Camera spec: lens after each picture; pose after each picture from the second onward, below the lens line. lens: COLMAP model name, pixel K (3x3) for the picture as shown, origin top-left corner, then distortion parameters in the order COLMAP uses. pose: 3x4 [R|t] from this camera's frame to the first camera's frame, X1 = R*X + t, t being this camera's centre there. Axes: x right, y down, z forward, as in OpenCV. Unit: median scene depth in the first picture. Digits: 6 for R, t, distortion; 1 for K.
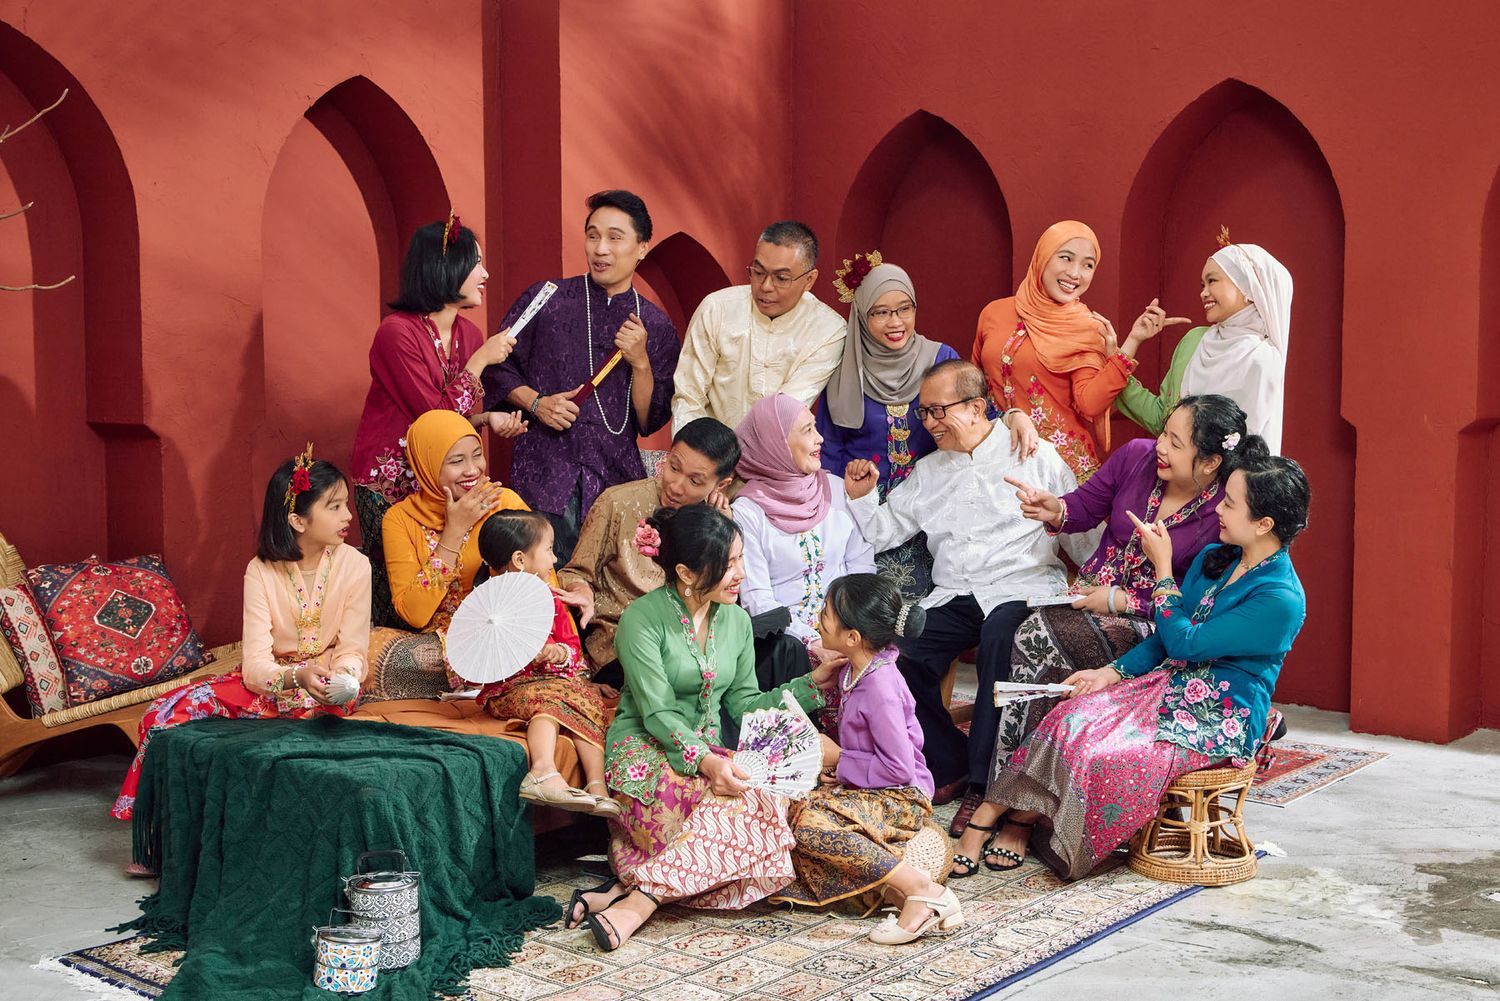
lens RADIAL K [[1850.7, 0, 750.0], [0, 1850.7, 500.5], [0, 0, 1]] dist [0.023050, 0.010714]
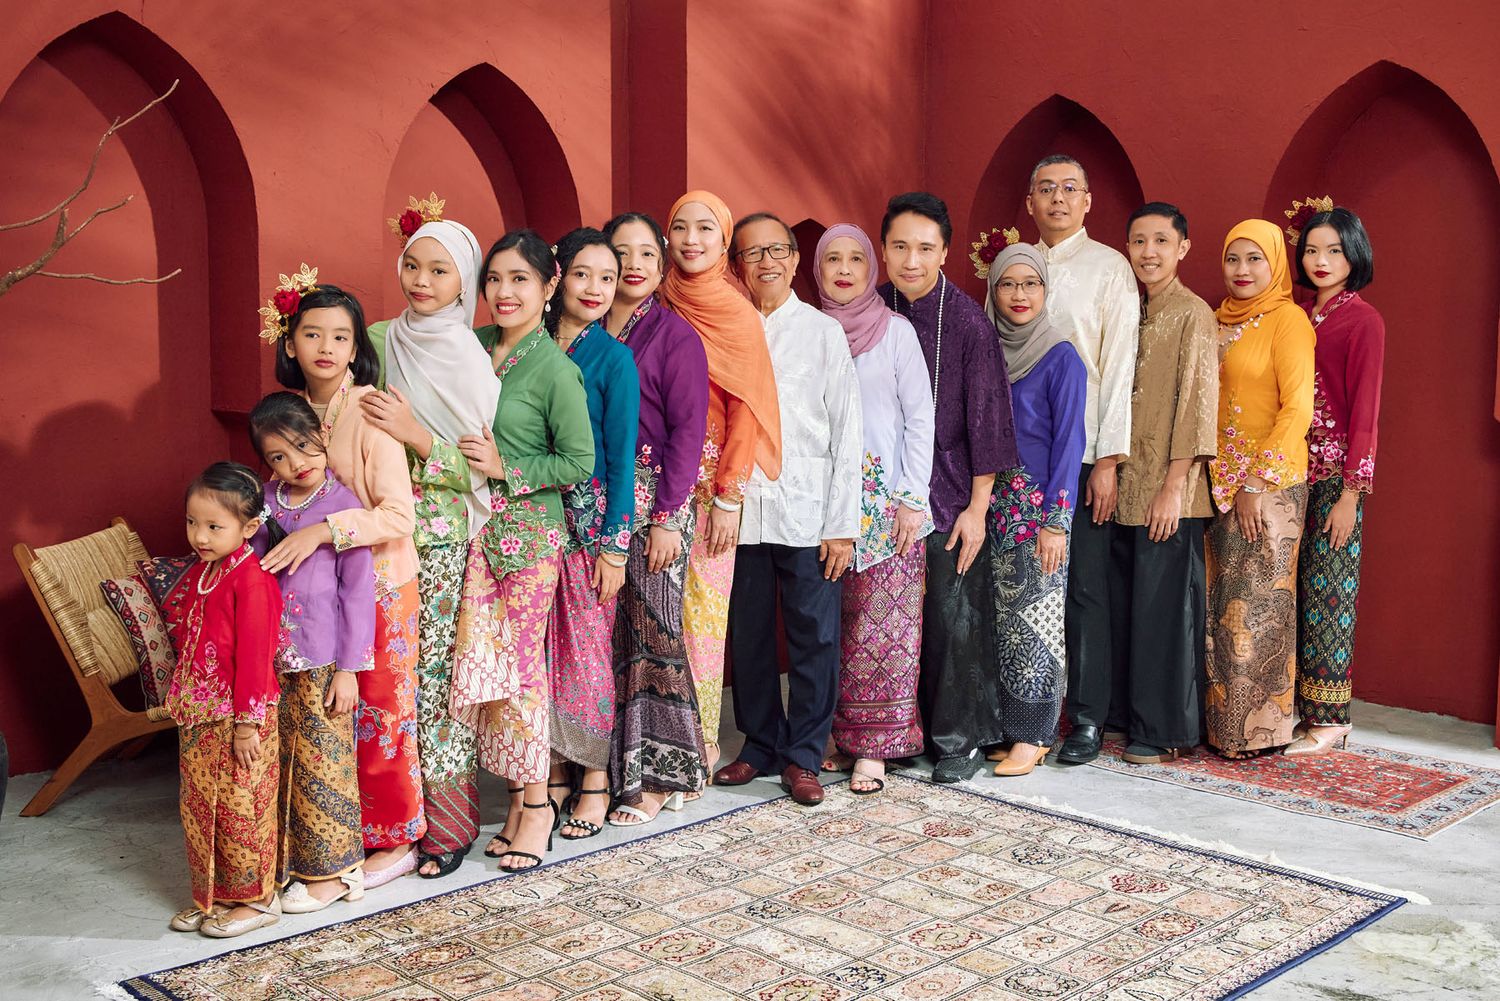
lens RADIAL K [[1701.2, 0, 755.3], [0, 1701.2, 519.8], [0, 0, 1]] dist [-0.015048, 0.049129]
pose [[0.995987, 0.016208, -0.088021, 0.026911], [-0.012957, 0.999217, 0.037381, -0.029361], [0.088558, -0.036091, 0.995417, 0.139952]]
